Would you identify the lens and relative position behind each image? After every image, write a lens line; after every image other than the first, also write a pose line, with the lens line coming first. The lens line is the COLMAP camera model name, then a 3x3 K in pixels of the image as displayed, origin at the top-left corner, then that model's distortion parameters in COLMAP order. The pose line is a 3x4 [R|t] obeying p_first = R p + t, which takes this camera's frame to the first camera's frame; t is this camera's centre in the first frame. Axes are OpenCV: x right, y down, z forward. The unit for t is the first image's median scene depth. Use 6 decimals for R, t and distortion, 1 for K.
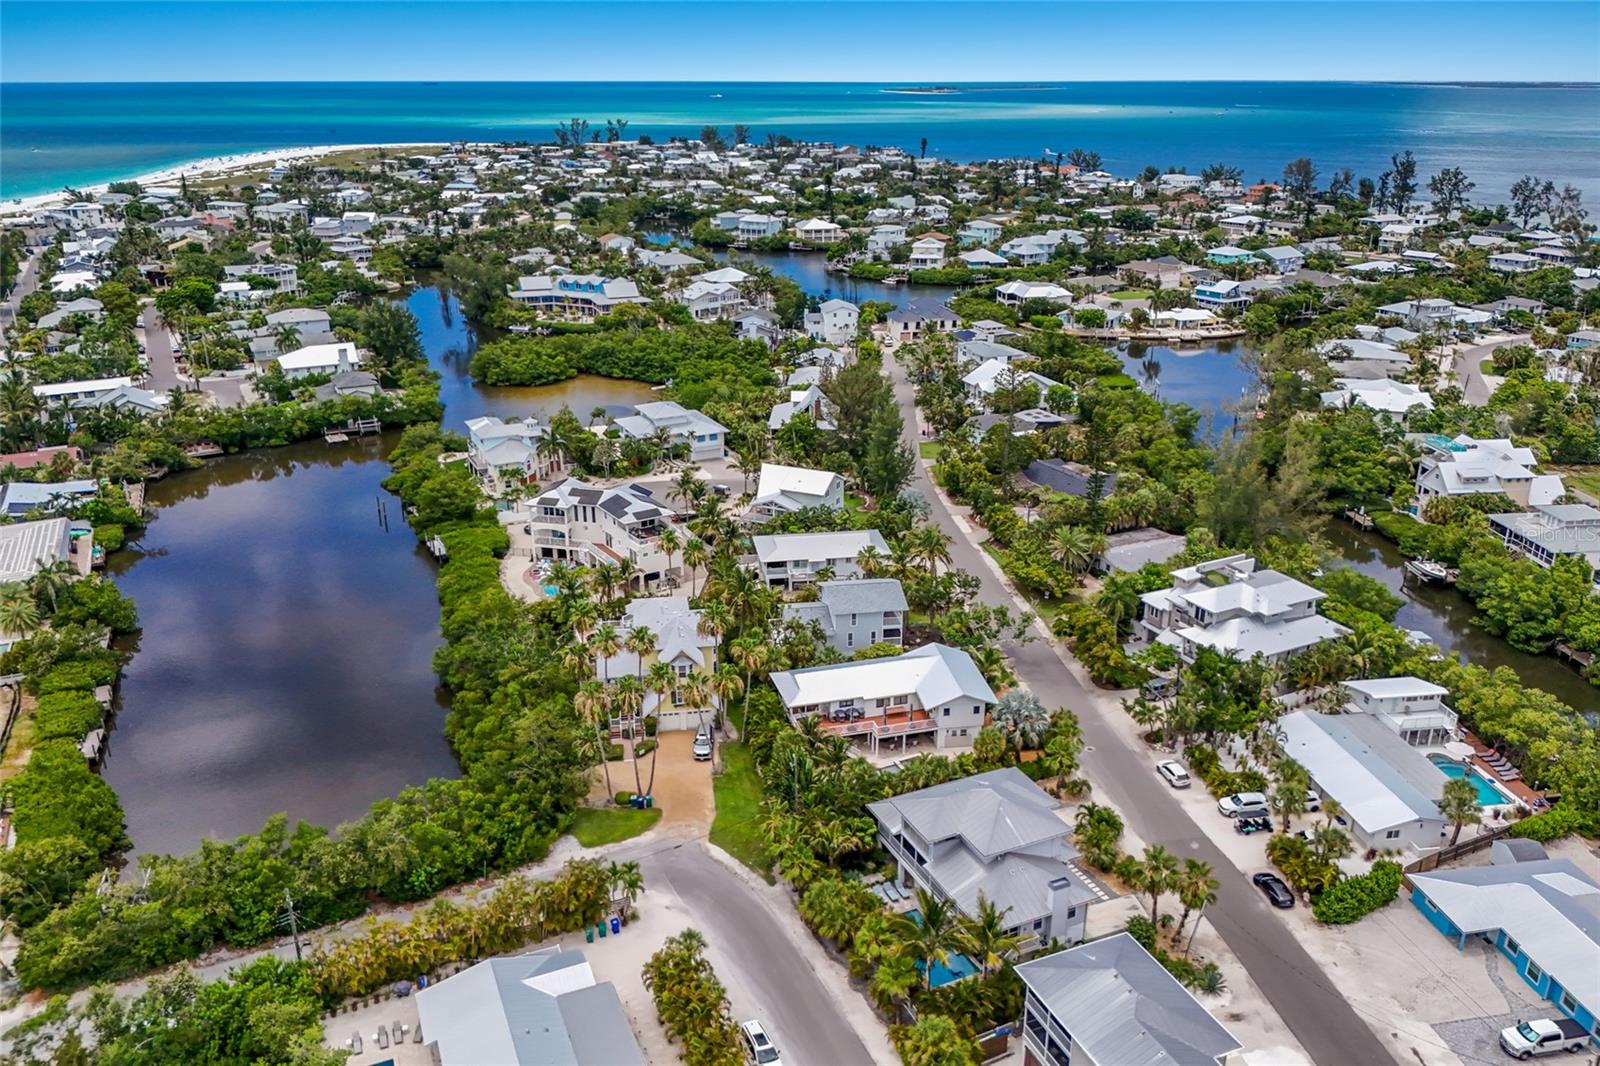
lens RADIAL K [[1191.3, 0, 798.3], [0, 1191.3, 548.0], [0, 0, 1]] dist [0.059522, -0.095179]
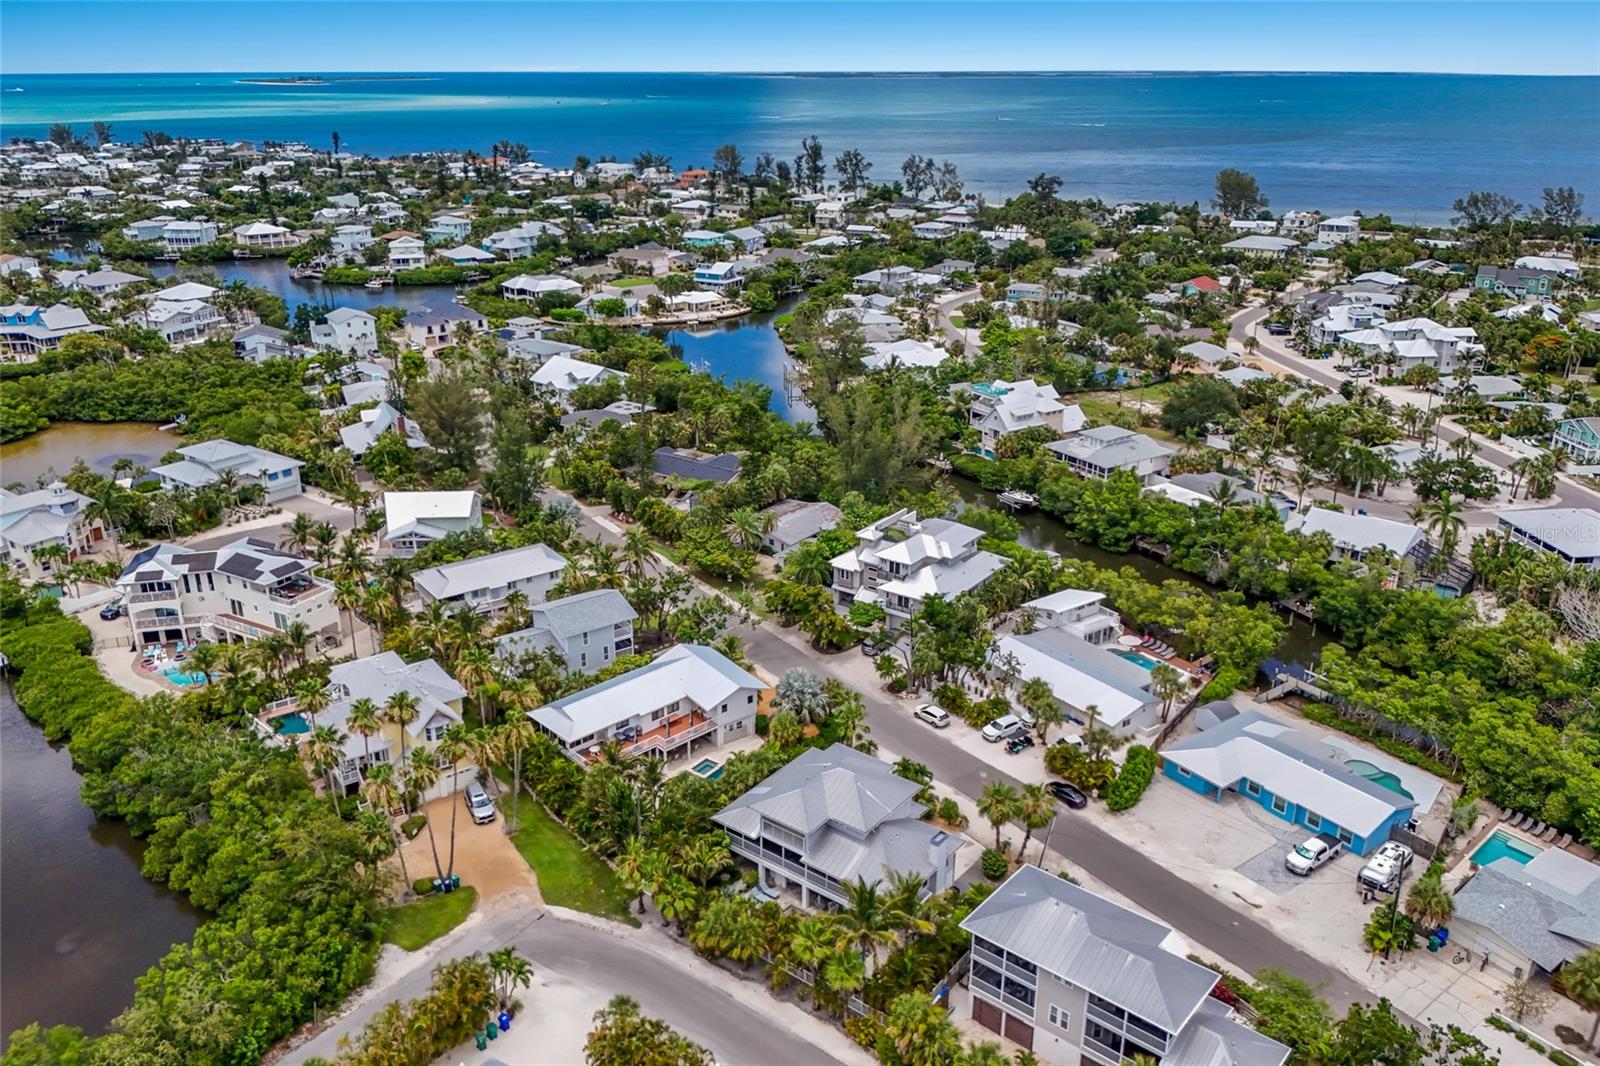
lens RADIAL K [[1191.3, 0, 793.4], [0, 1191.3, 549.0], [0, 0, 1]] dist [0.059522, -0.095179]
pose [[0.890593, -0.168333, 0.422502, -0.149378], [0.165173, 0.985266, 0.044380, -0.018936], [-0.423747, 0.030261, 0.905275, 0.048433]]
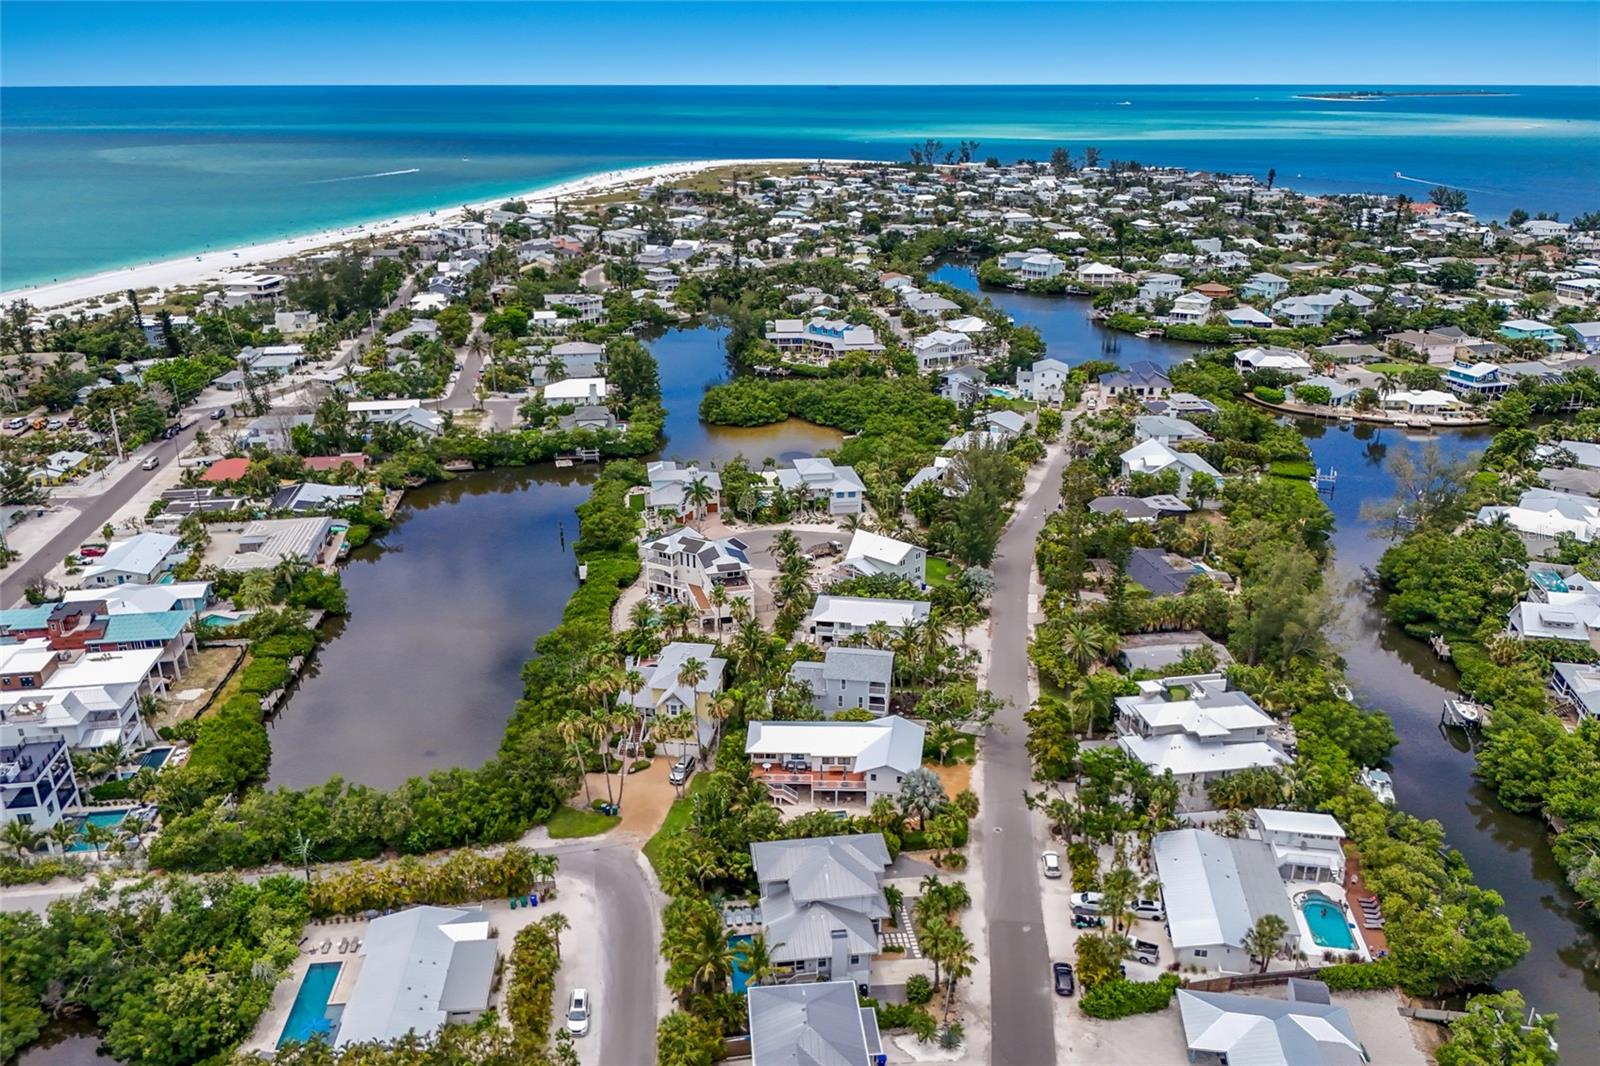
lens RADIAL K [[1191.3, 0, 802.2], [0, 1191.3, 535.5], [0, 0, 1]] dist [0.059522, -0.095179]
pose [[0.954669, 0.104931, -0.278561, 0.242792], [-0.108634, 0.994080, 0.002156, -0.063700], [0.277138, 0.028202, 0.960416, -0.105162]]
